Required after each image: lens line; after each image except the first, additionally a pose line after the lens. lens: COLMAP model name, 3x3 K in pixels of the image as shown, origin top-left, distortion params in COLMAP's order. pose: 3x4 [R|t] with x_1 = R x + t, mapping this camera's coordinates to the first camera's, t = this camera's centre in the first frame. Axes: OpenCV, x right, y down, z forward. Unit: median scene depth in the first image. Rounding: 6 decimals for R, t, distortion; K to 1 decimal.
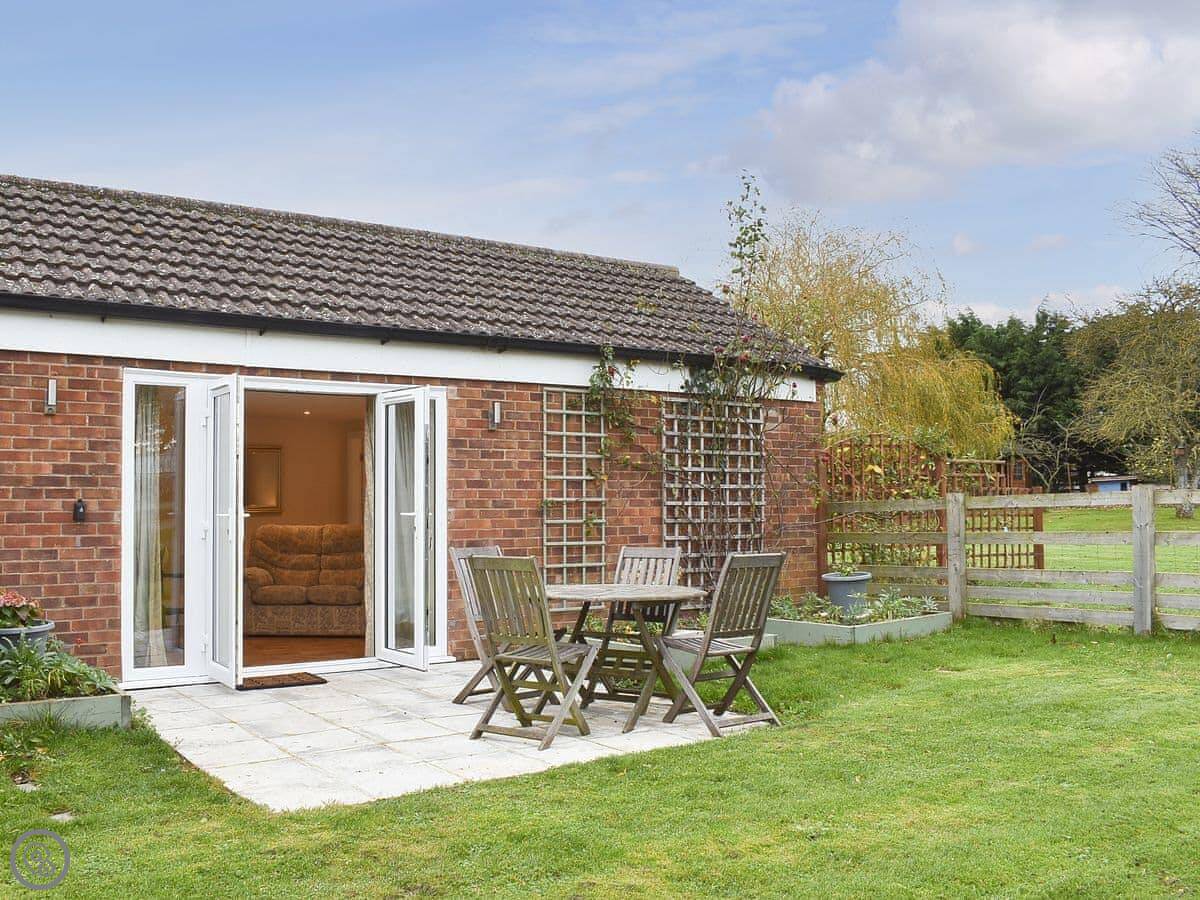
lens RADIAL K [[1143.0, 0, 600.0], [0, 1143.0, 450.0], [0, 0, 1]] dist [-0.177368, -0.001709]
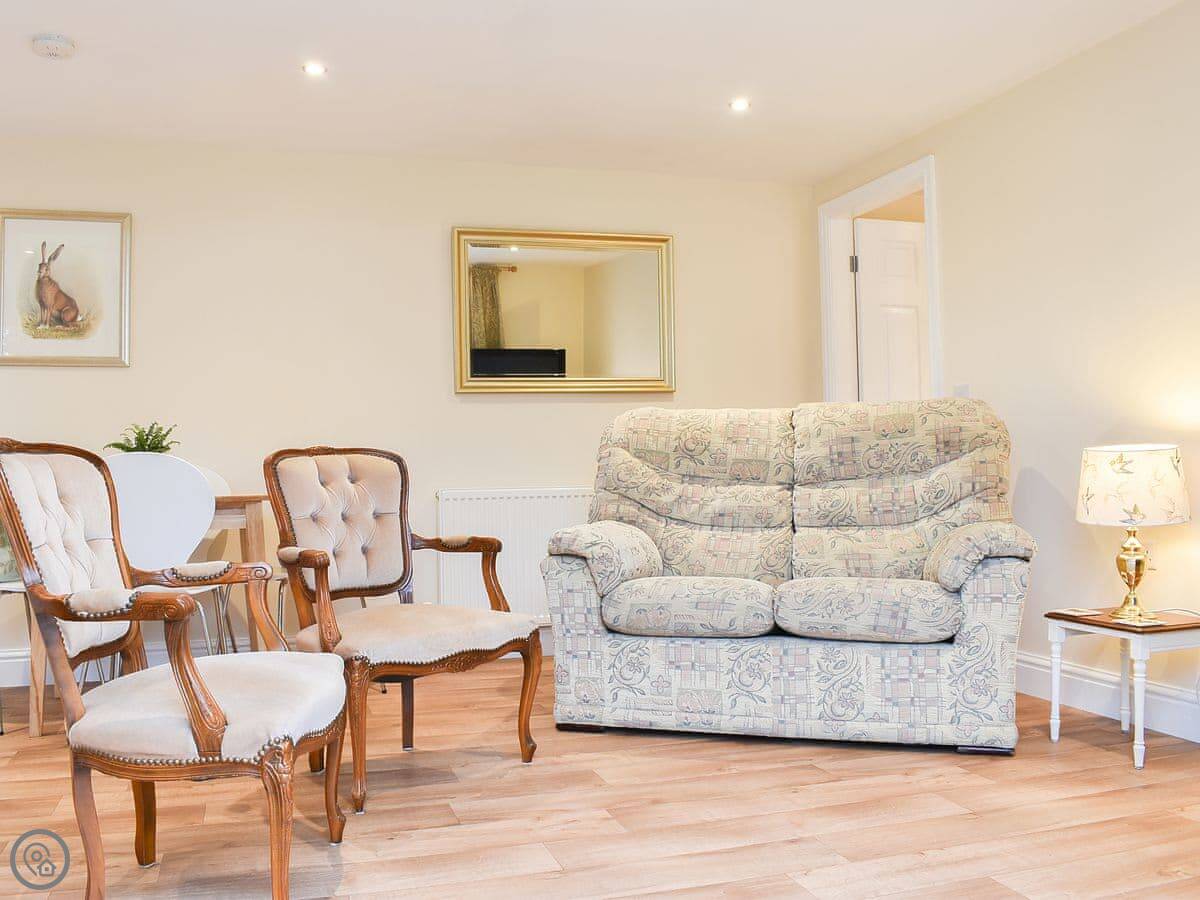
lens RADIAL K [[994.7, 0, 600.0], [0, 994.7, 450.0], [0, 0, 1]] dist [-0.080769, -0.004104]
pose [[0.954327, -0.013341, -0.298466, -0.214433], [0.020966, 0.999530, 0.022361, 0.073939], [0.298028, -0.027597, 0.954158, 0.692780]]
